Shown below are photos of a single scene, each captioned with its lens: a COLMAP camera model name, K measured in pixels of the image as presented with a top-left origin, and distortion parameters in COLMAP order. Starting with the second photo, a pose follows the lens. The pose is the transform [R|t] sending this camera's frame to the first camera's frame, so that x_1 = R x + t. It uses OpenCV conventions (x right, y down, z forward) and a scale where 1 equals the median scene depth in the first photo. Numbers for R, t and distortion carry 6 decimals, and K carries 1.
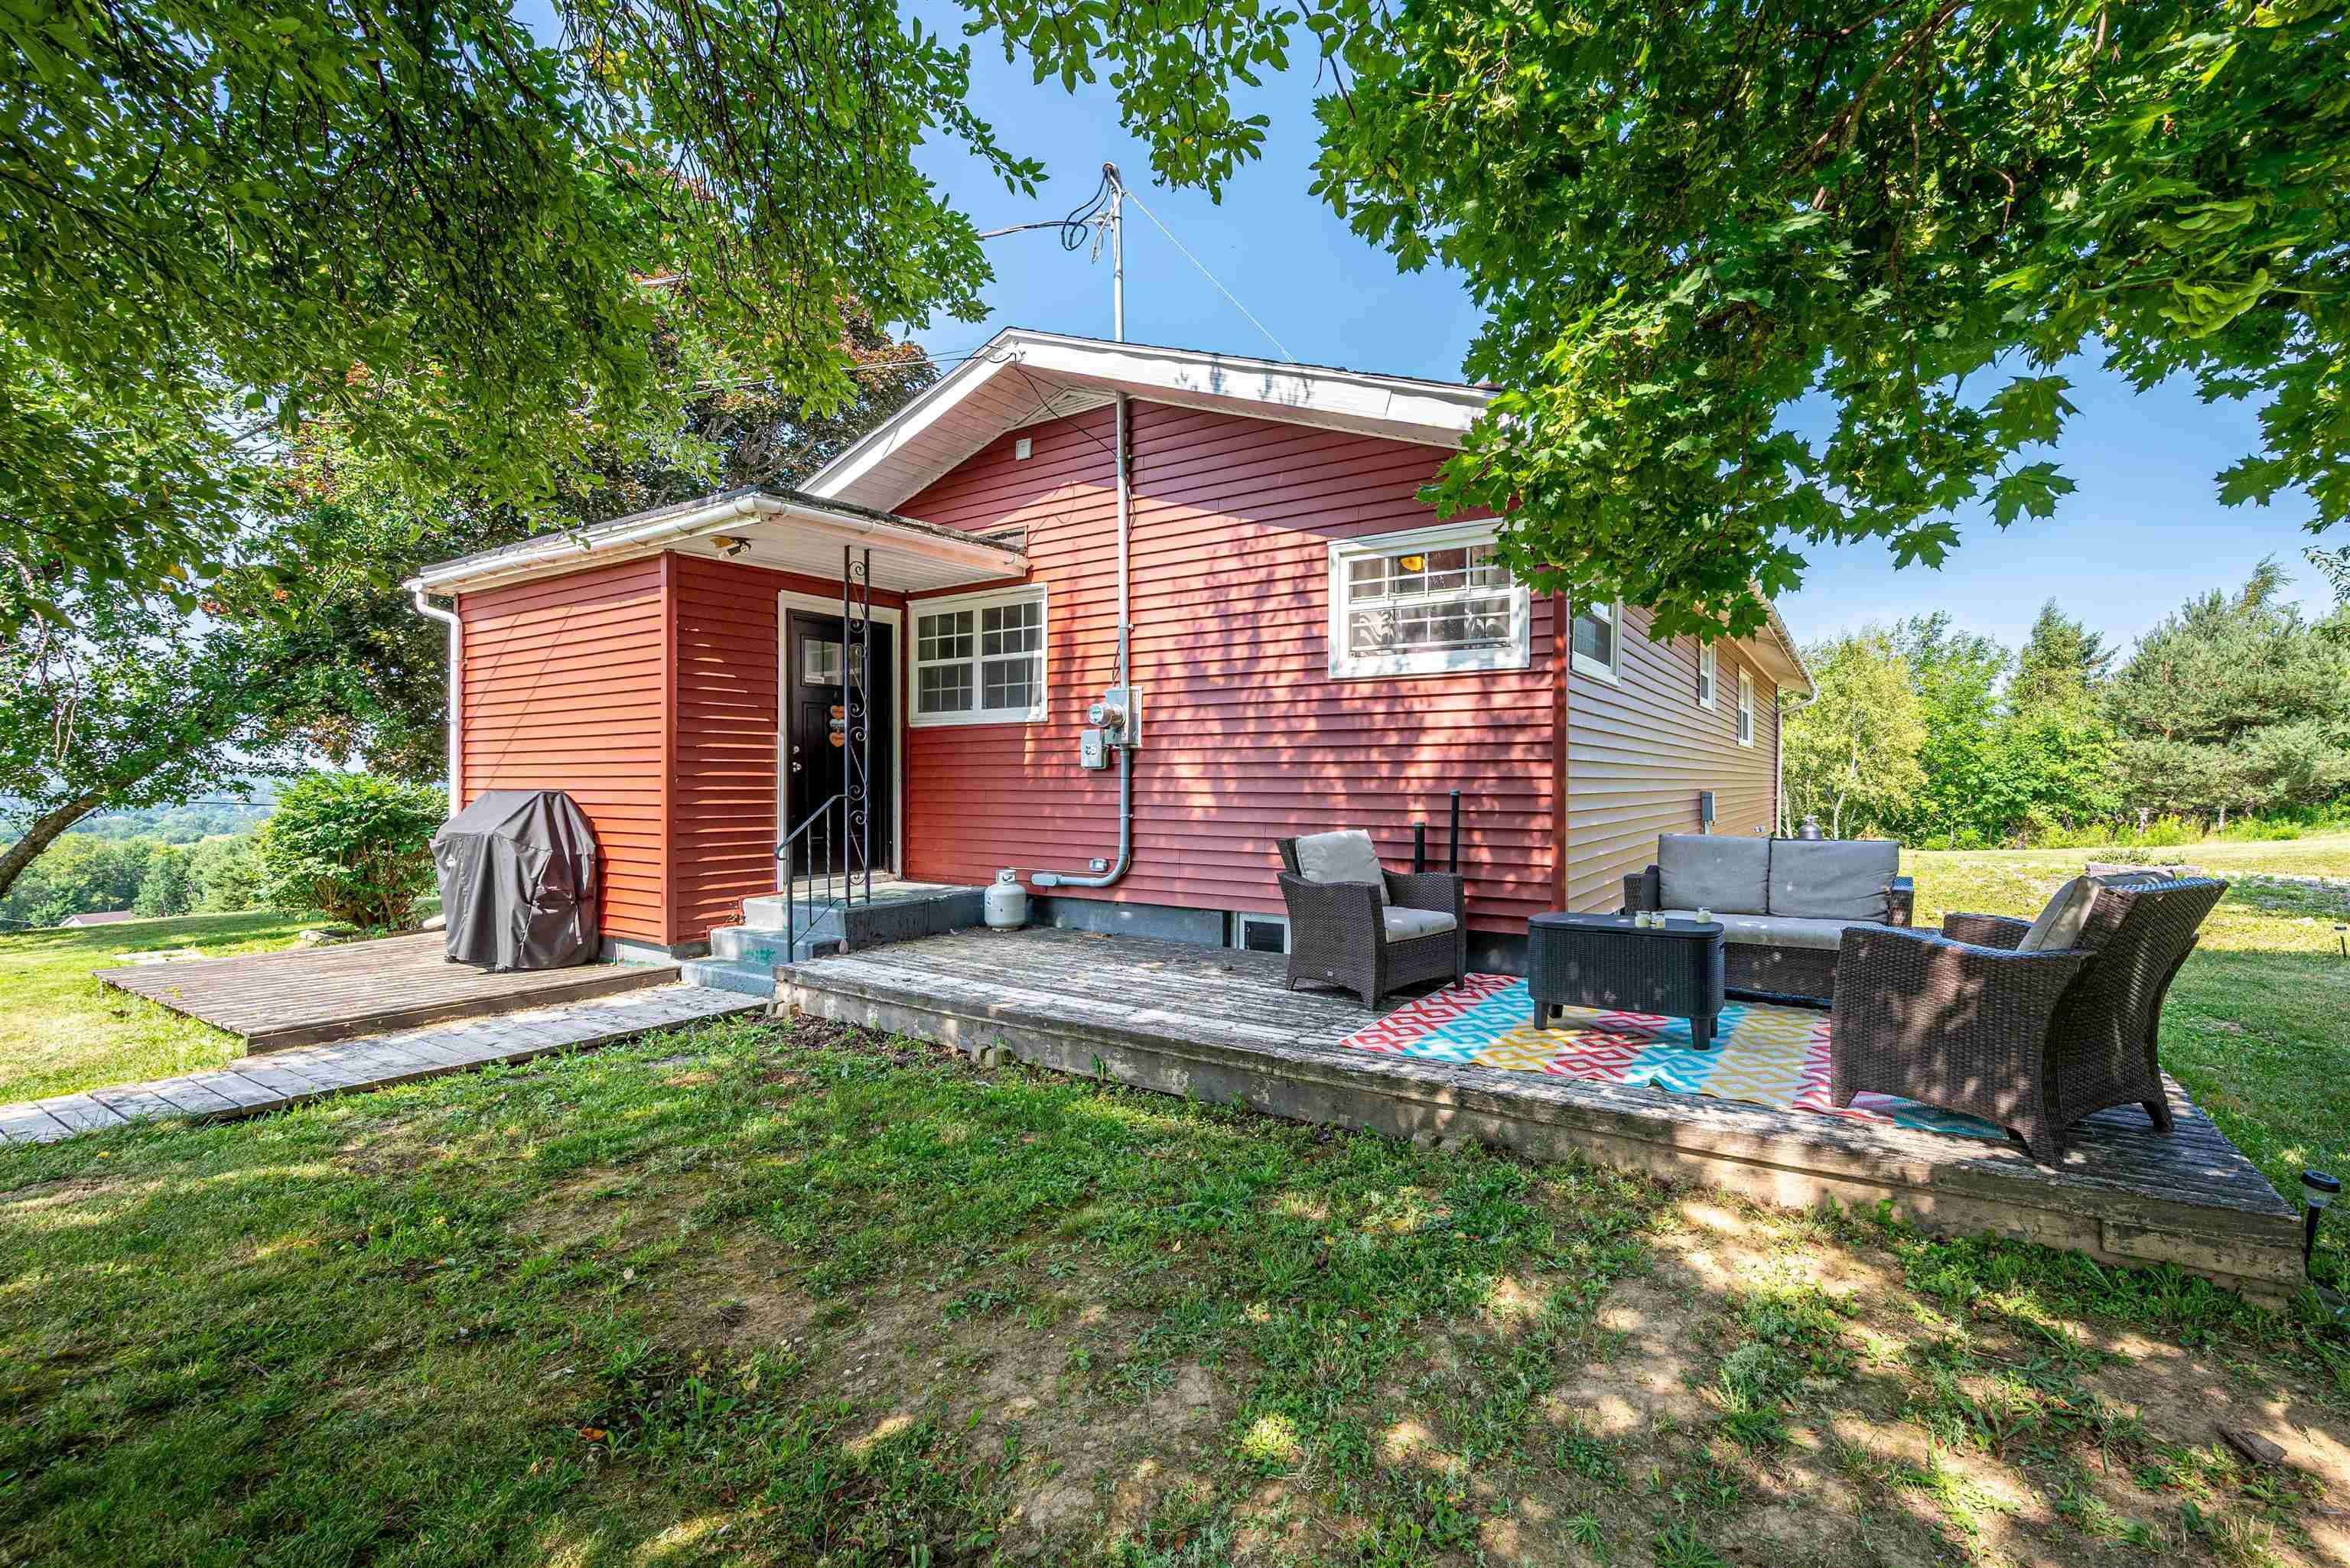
lens RADIAL K [[999.3, 0, 1250.1], [0, 999.3, 785.2], [0, 0, 1]] dist [-0.000485, -0.000052]
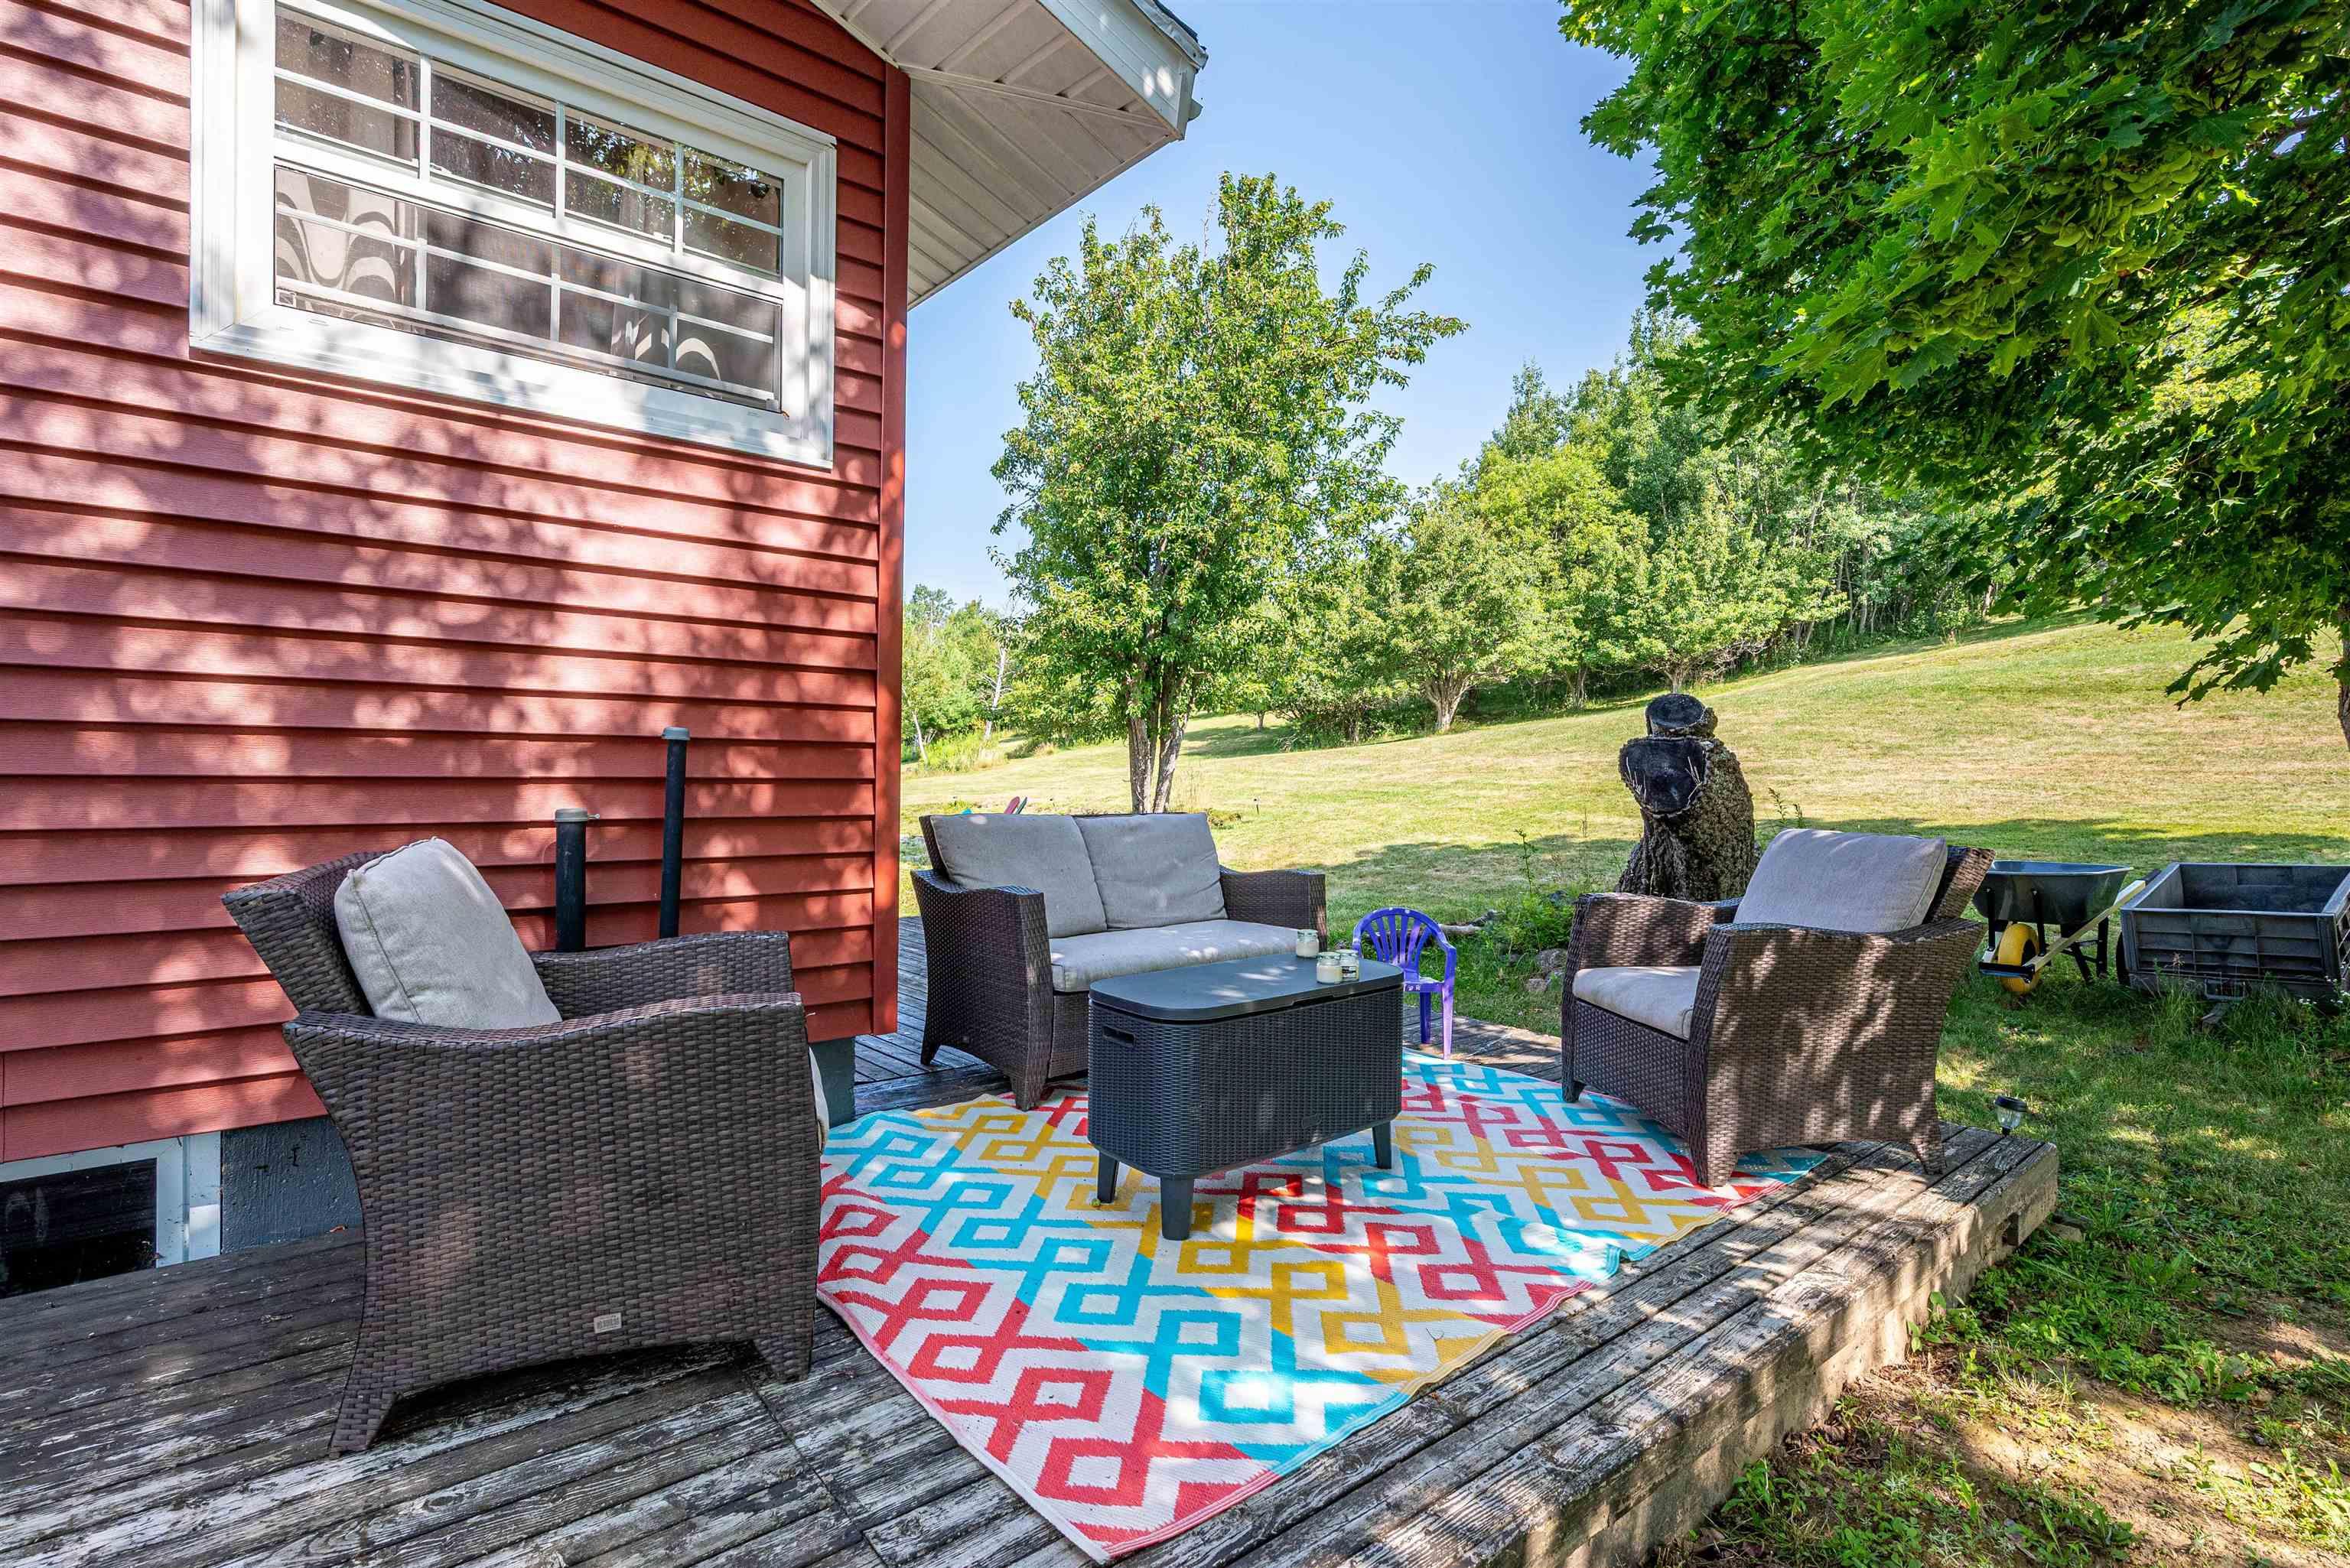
lens RADIAL K [[1114.3, 0, 1175.0], [0, 1114.3, 784.0], [0, 0, 1]] dist [0.003809, 0.000645]
pose [[0.321428, -0.011094, 0.946869, -0.145975], [-0.015786, 0.999730, 0.017072, 0.015031], [-0.946802, -0.020435, 0.321166, 0.586920]]
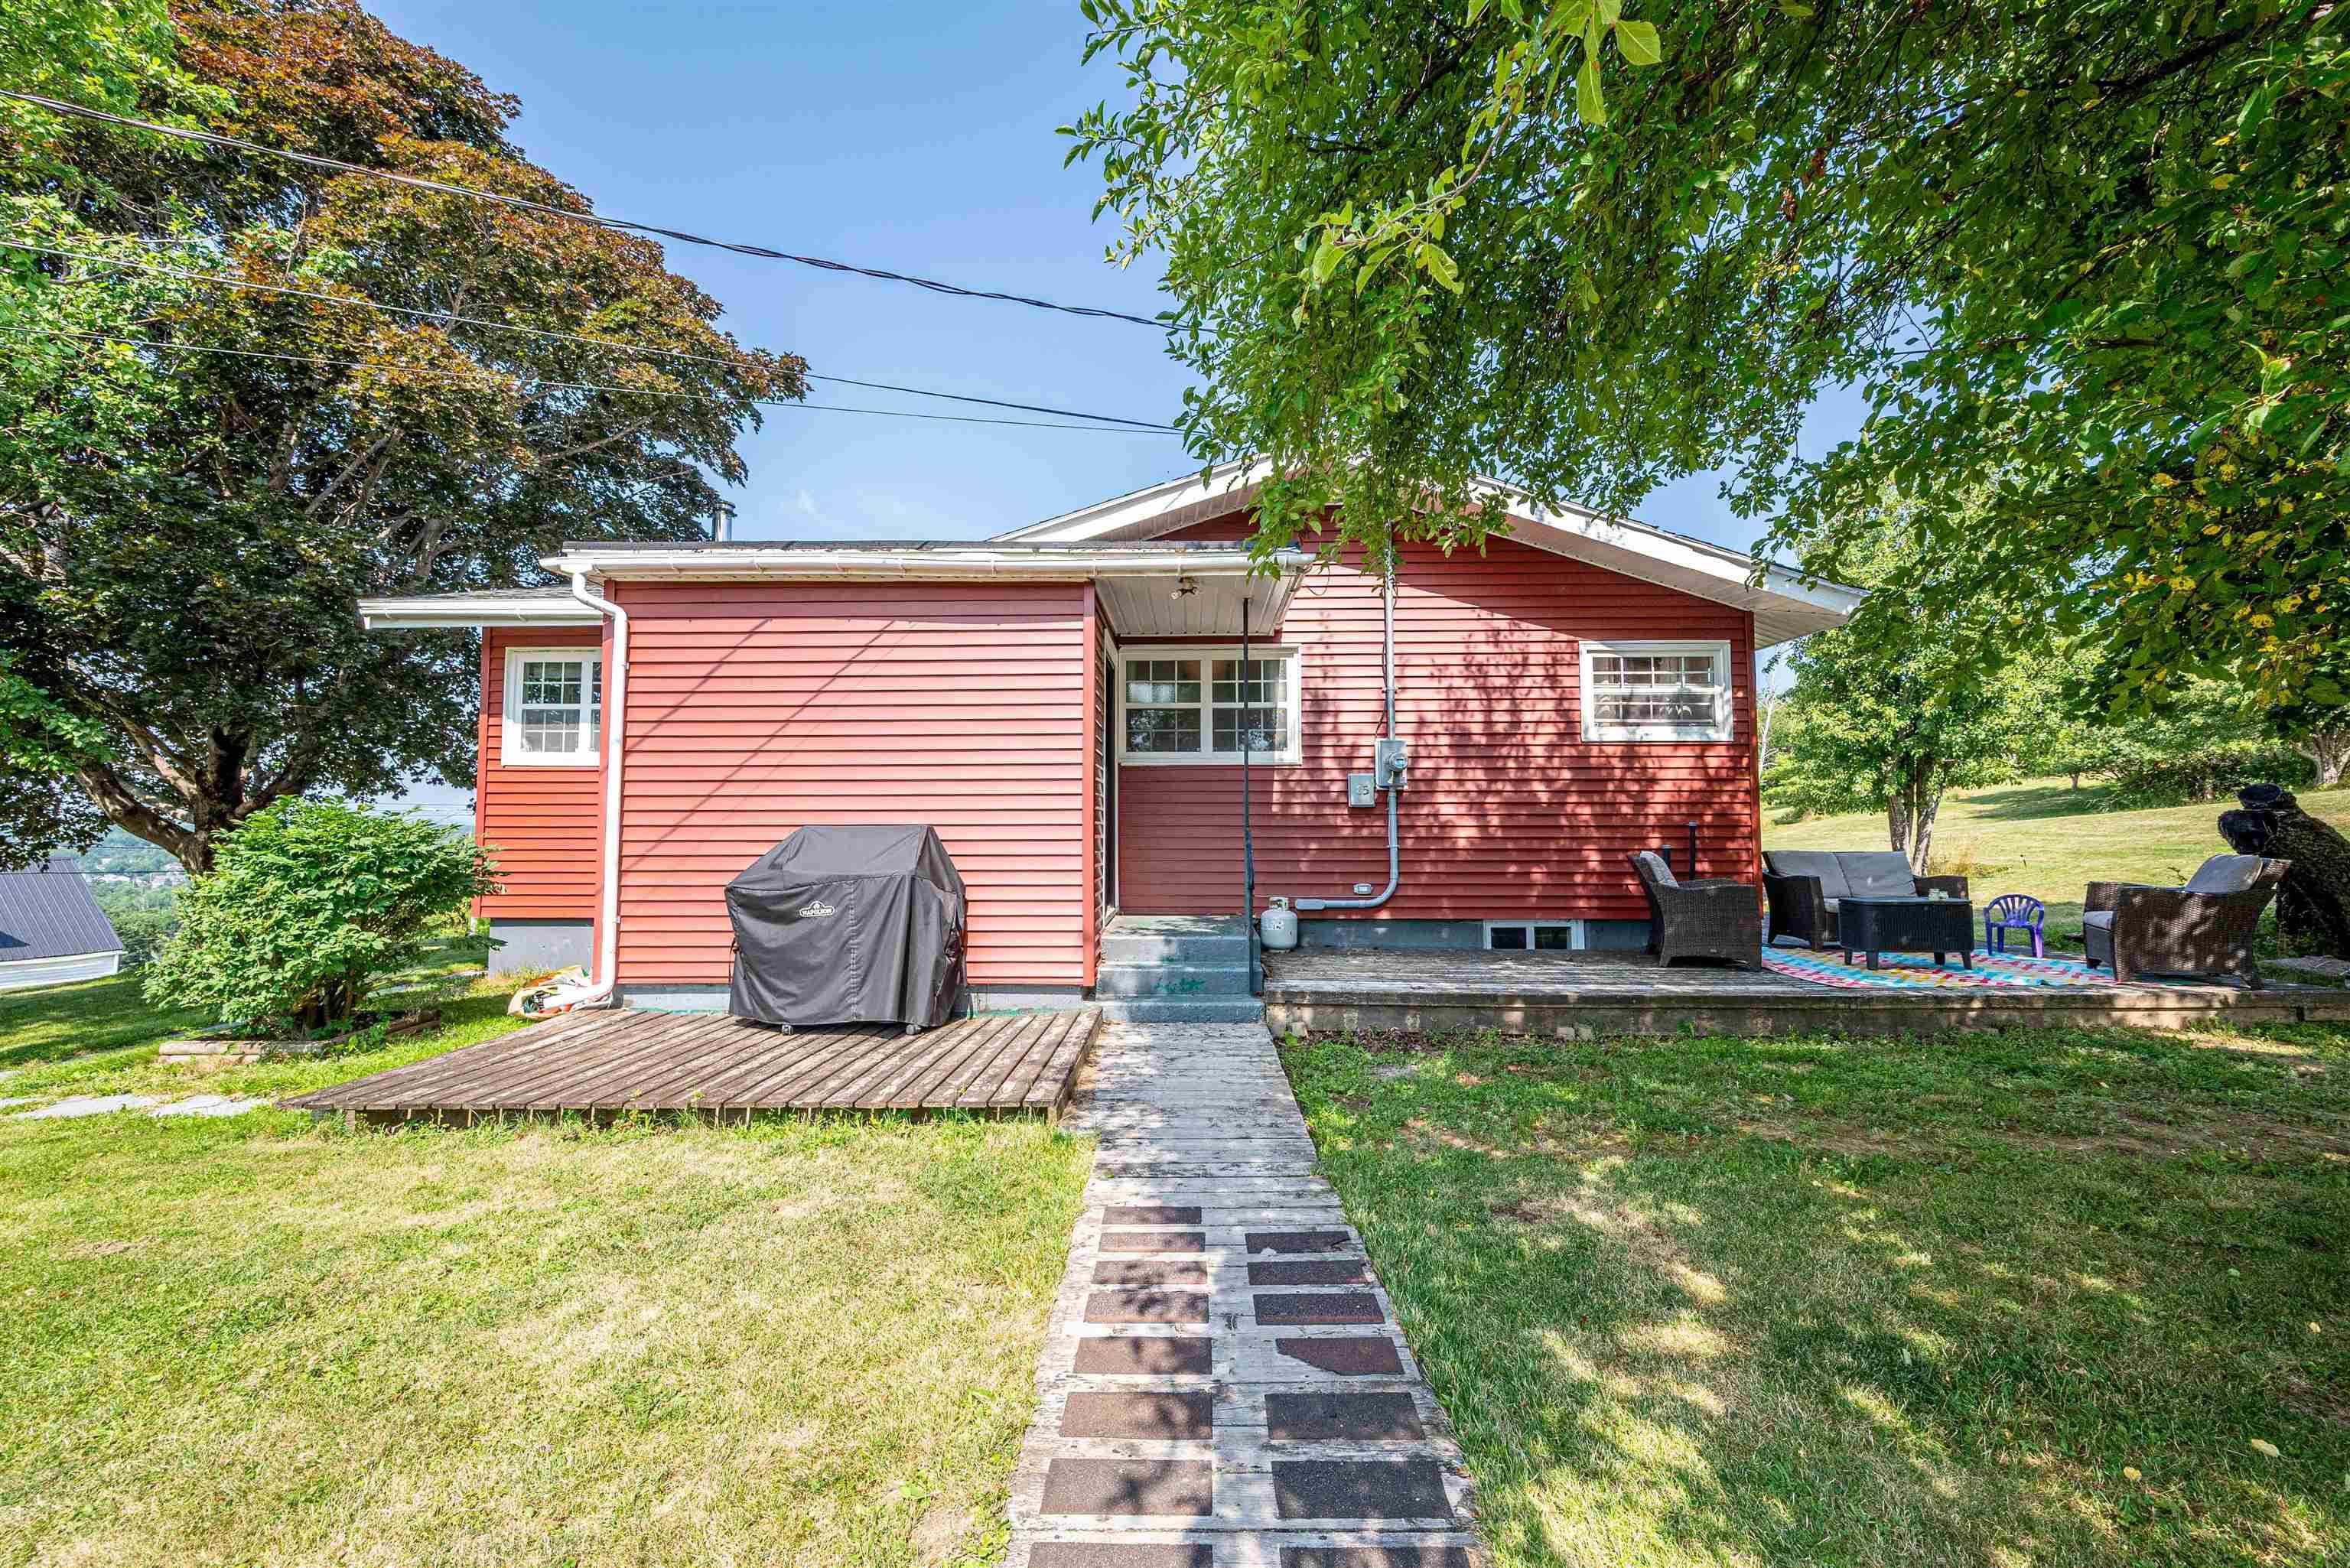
lens RADIAL K [[932.4, 0, 1175.0], [0, 932.4, 784.0], [0, 0, 1]] dist [-0.000187, -0.000241]
pose [[0.865214, 0.021568, 0.500938, -1.003388], [0.003445, 0.998795, -0.048952, 0.010971], [-0.501390, 0.044080, 0.864098, 0.180336]]
